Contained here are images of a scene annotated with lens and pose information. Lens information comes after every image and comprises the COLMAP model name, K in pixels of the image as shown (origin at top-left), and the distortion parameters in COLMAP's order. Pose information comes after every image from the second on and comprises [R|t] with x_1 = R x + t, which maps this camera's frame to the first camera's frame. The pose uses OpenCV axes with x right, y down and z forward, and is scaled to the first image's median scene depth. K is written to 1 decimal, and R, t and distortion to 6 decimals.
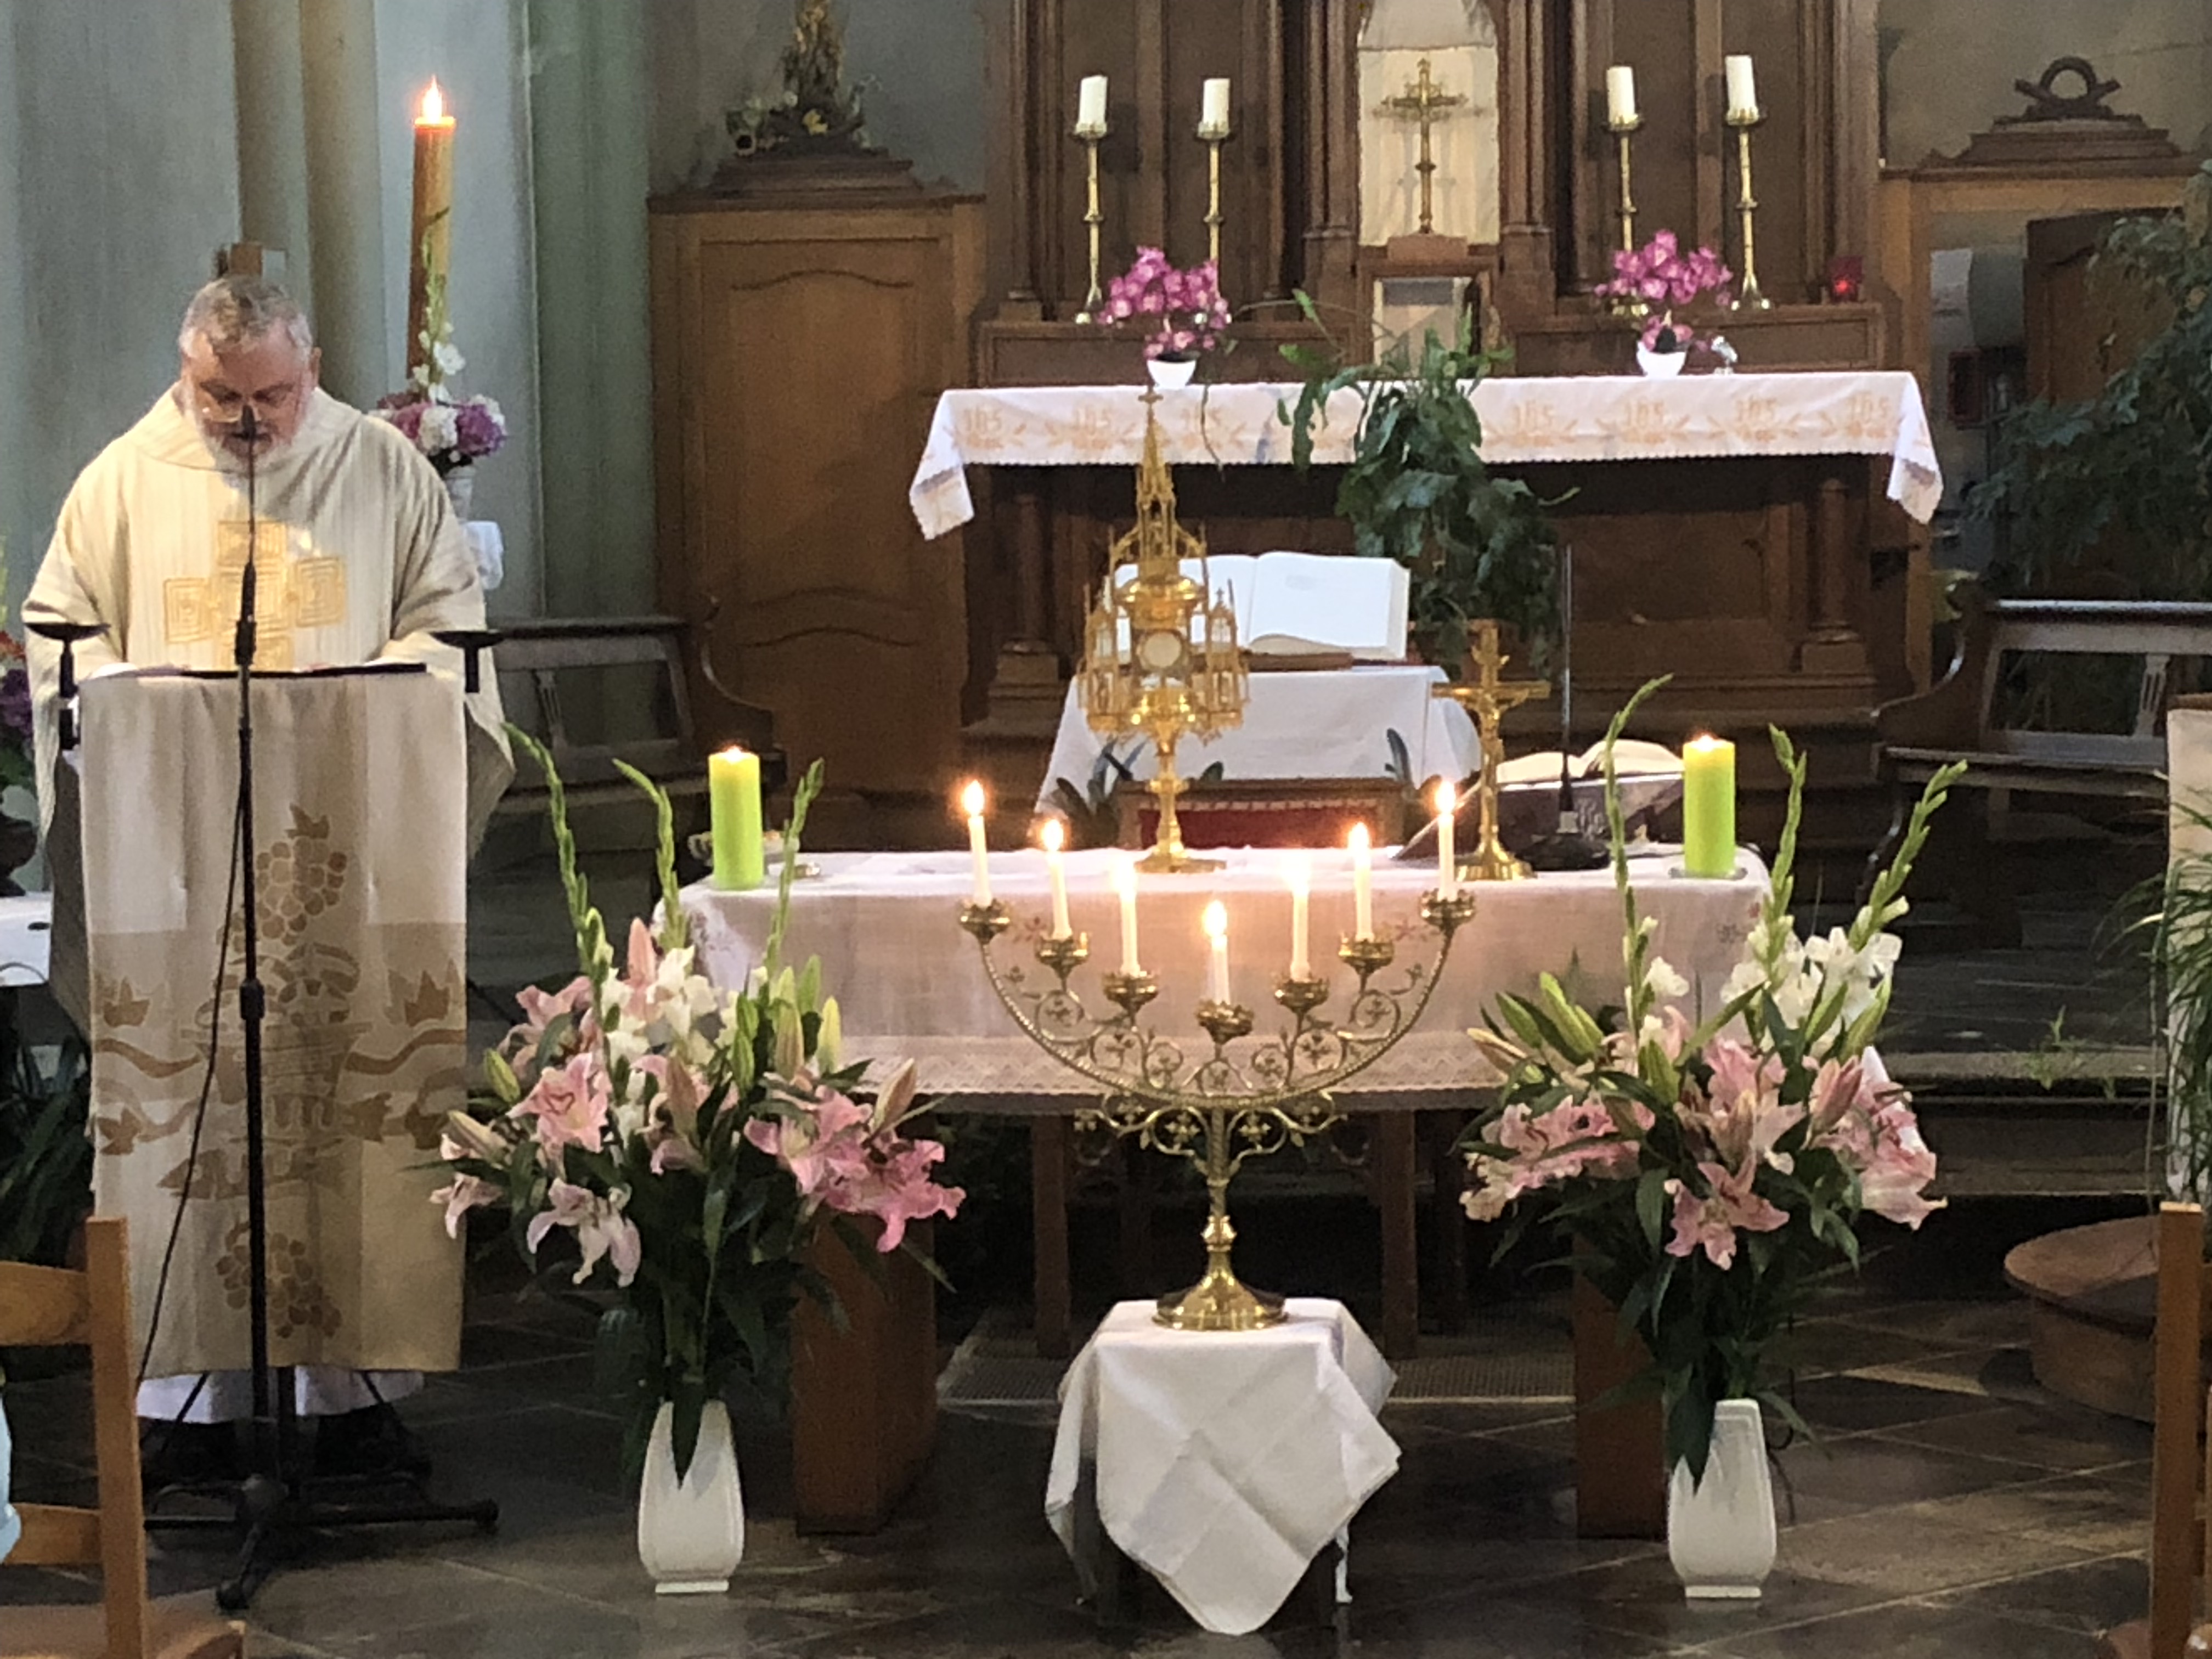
lens RADIAL K [[5518.0, 0, 1115.4], [0, 5518.0, 824.4], [0, 0, 1]] dist [0.207191, 0.000000]
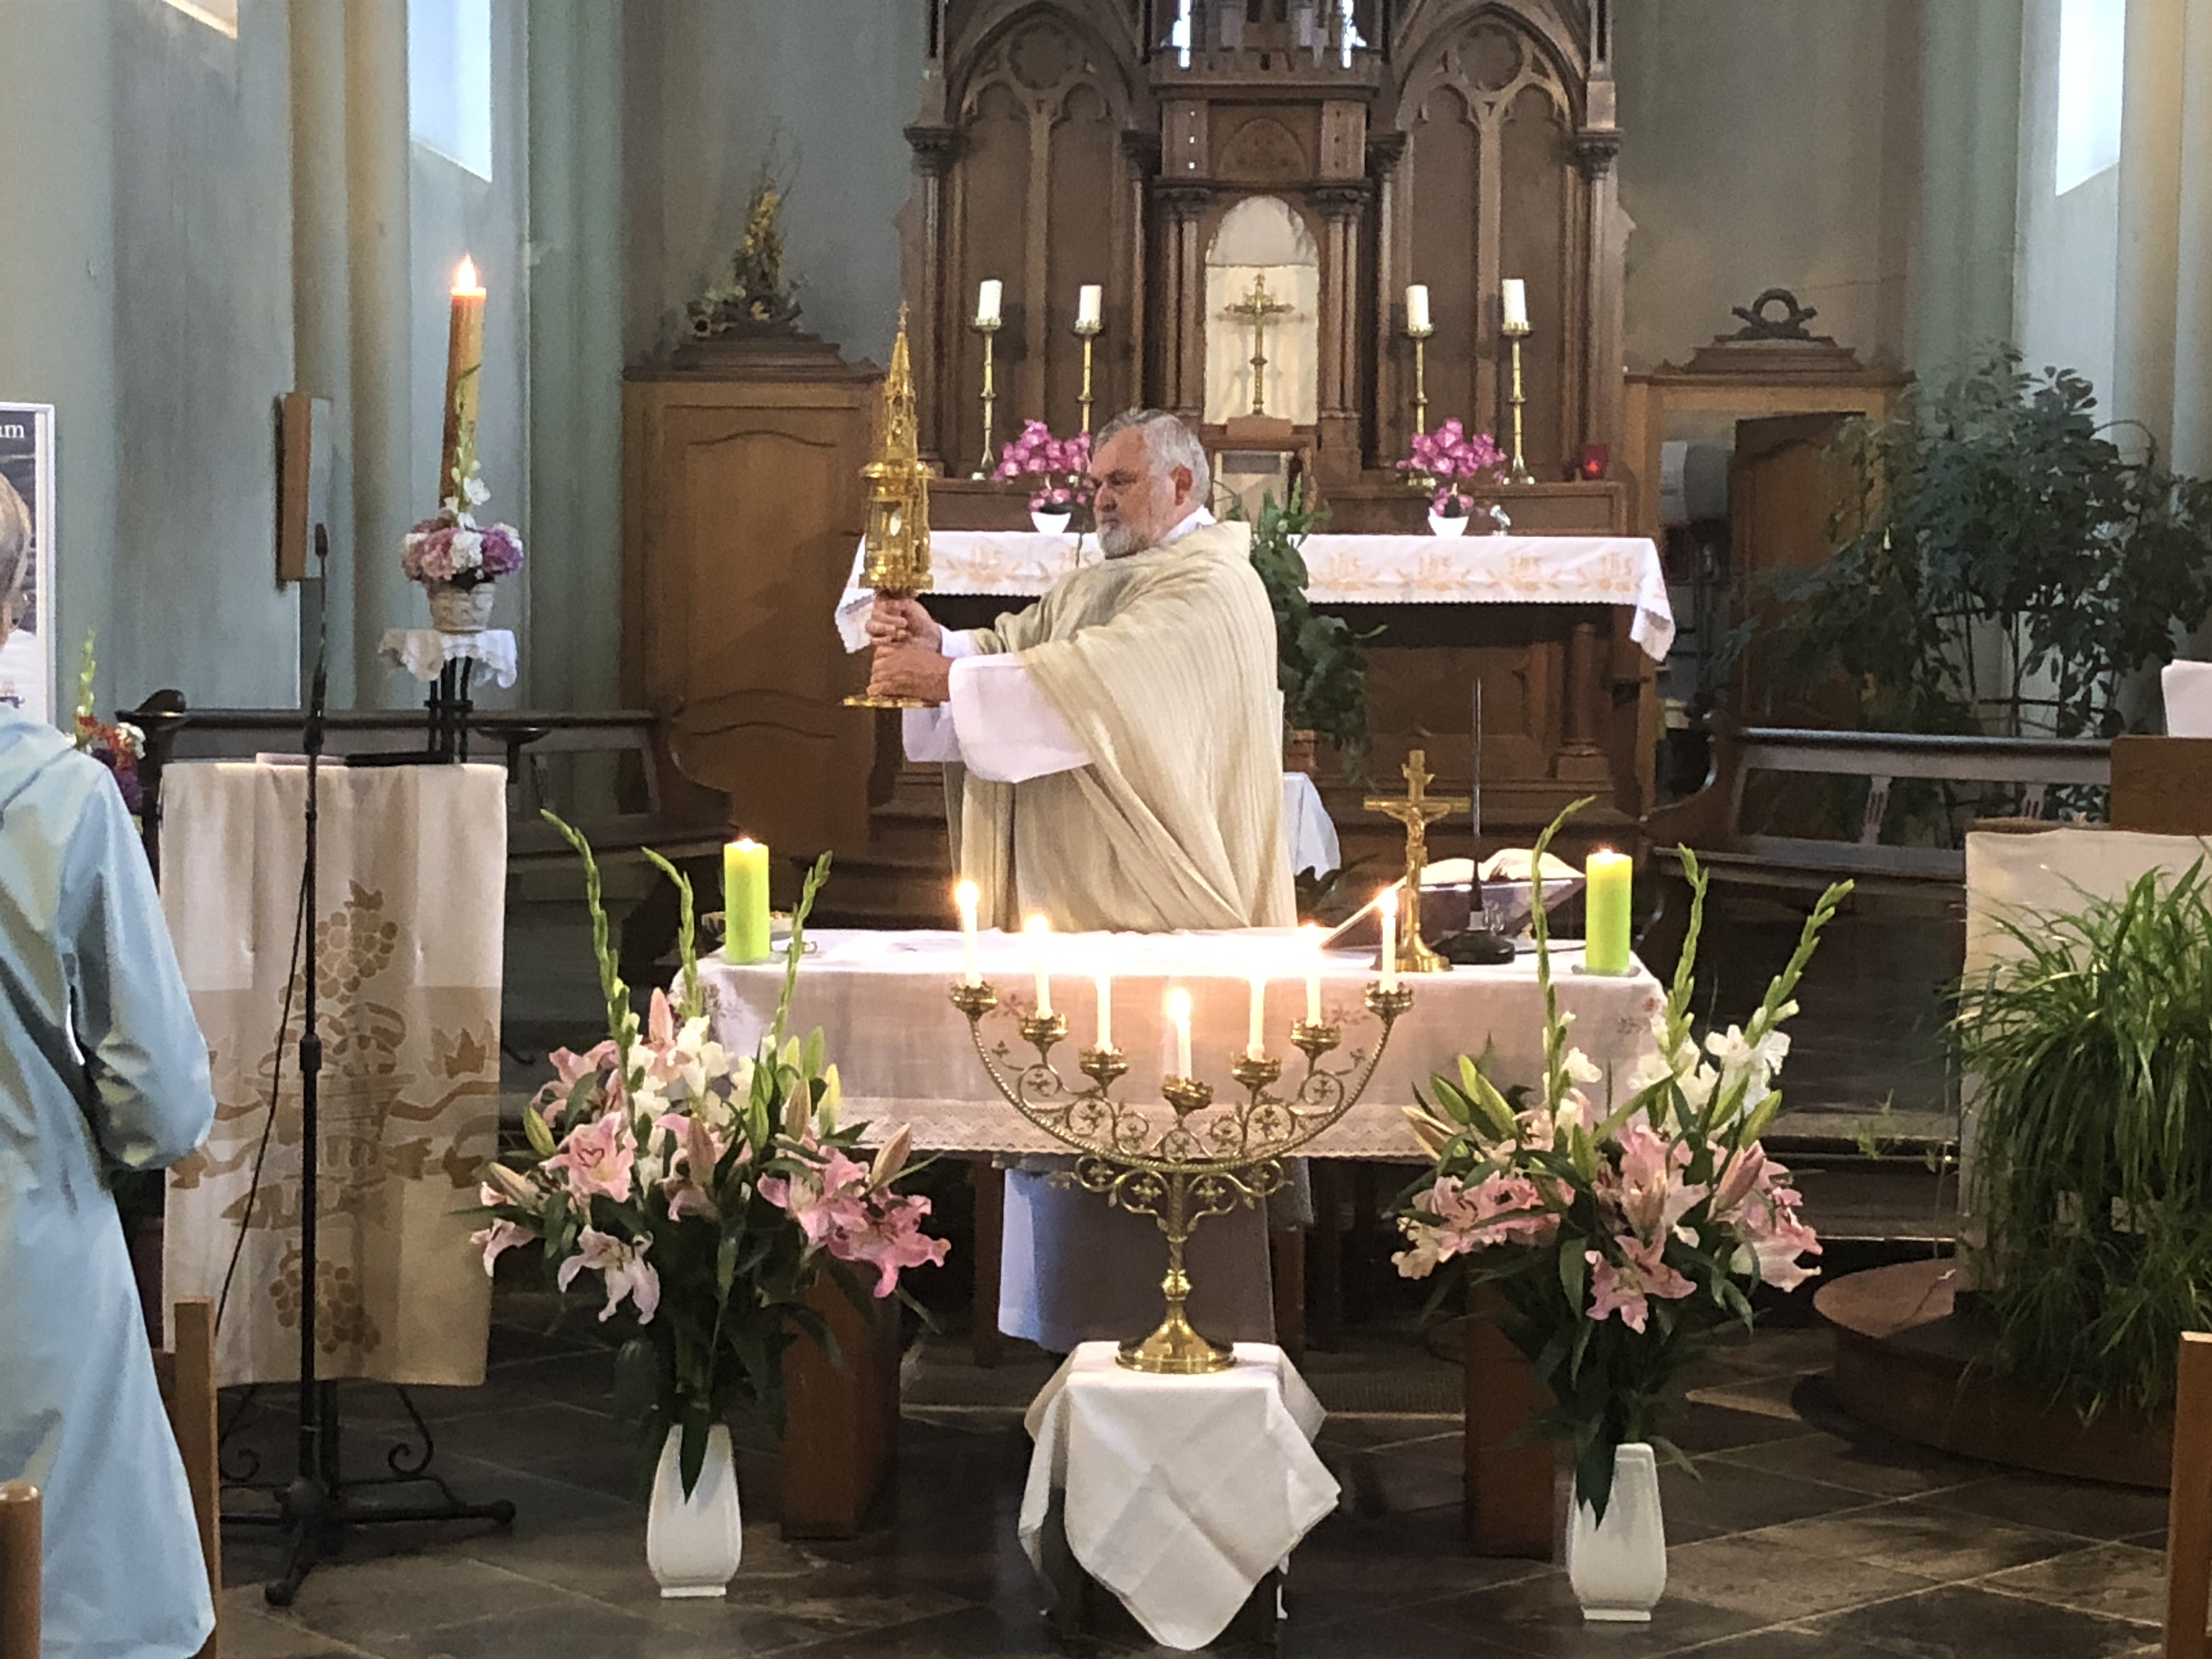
lens RADIAL K [[4246.7, 0, 1087.4], [0, 4246.7, 822.3], [0, 0, 1]] dist [0.195587, 0.000000]
pose [[0.999066, 0.024803, 0.035385, -0.020788], [-0.024373, 0.999624, -0.012546, -0.005432], [-0.035683, 0.011672, 0.999295, 0.088807]]
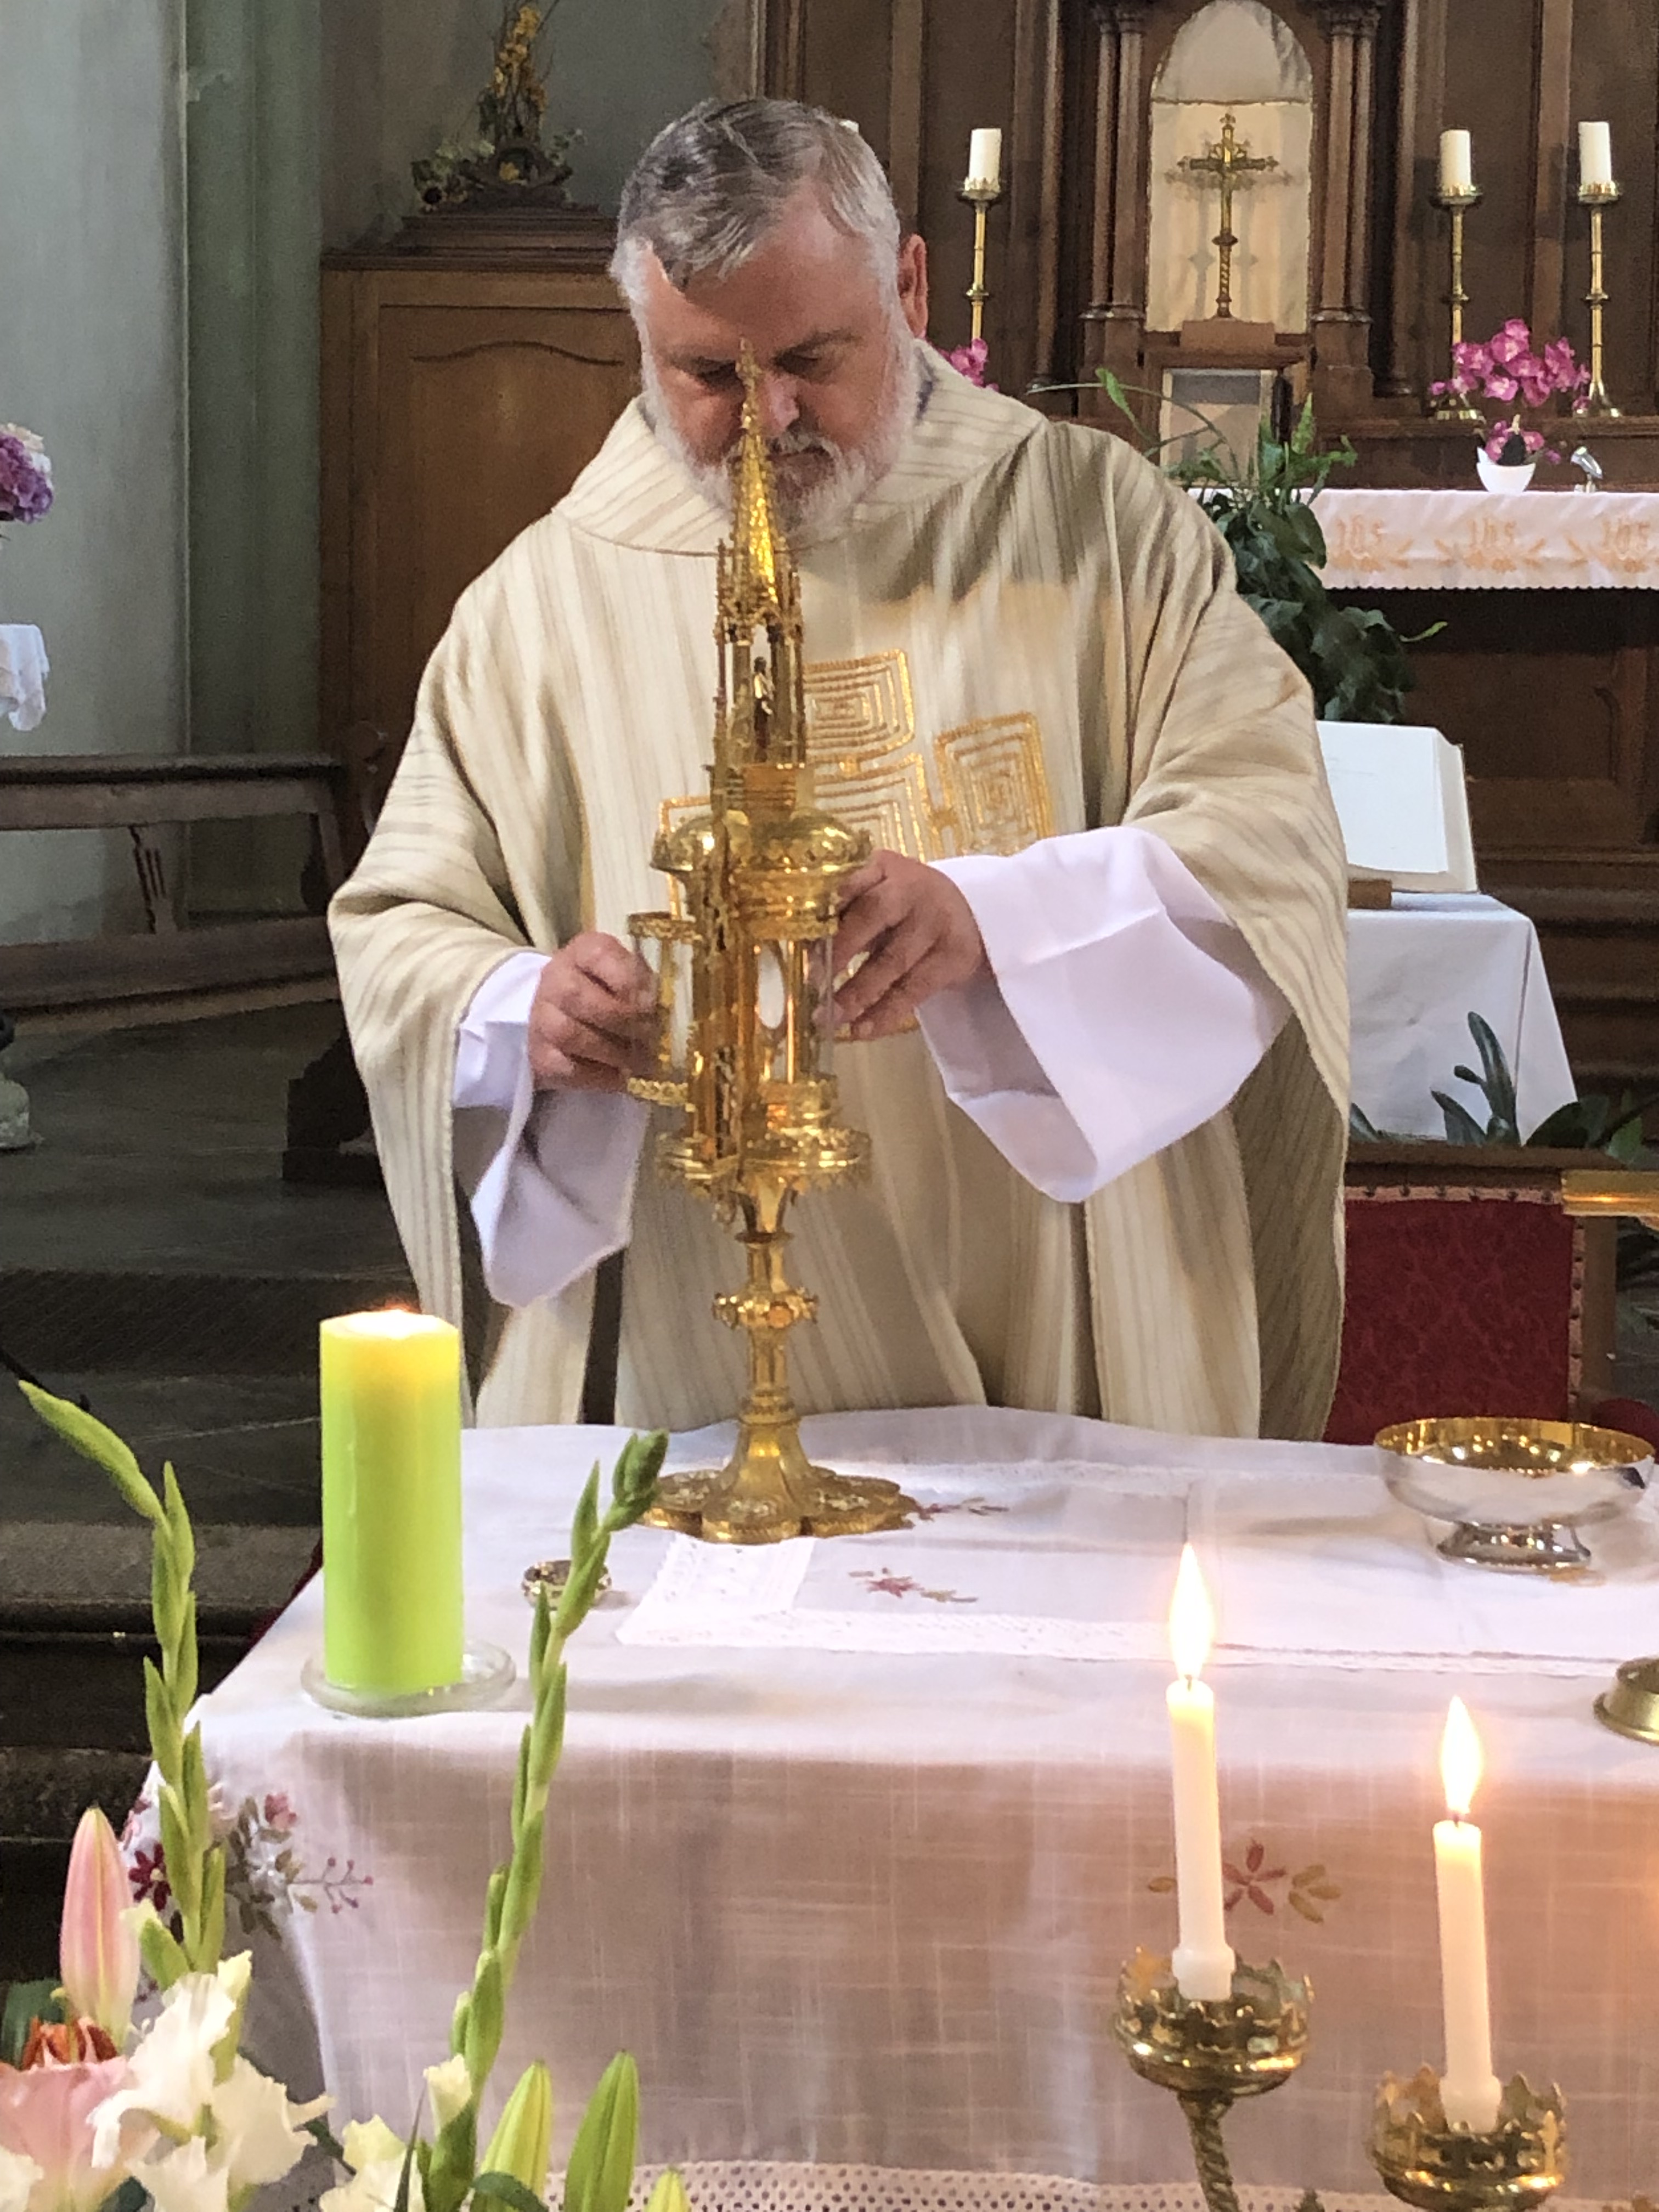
lens RADIAL K [[4394.8, 0, 823.6], [0, 4394.8, 1105.5], [0, 0, 1]] dist [0.123445, 0.000000]
pose [[0.999212, 0.028921, 0.027176, -0.033804], [-0.030294, 0.998212, 0.051536, -0.028788], [-0.025637, -0.052319, 0.998301, 0.492292]]
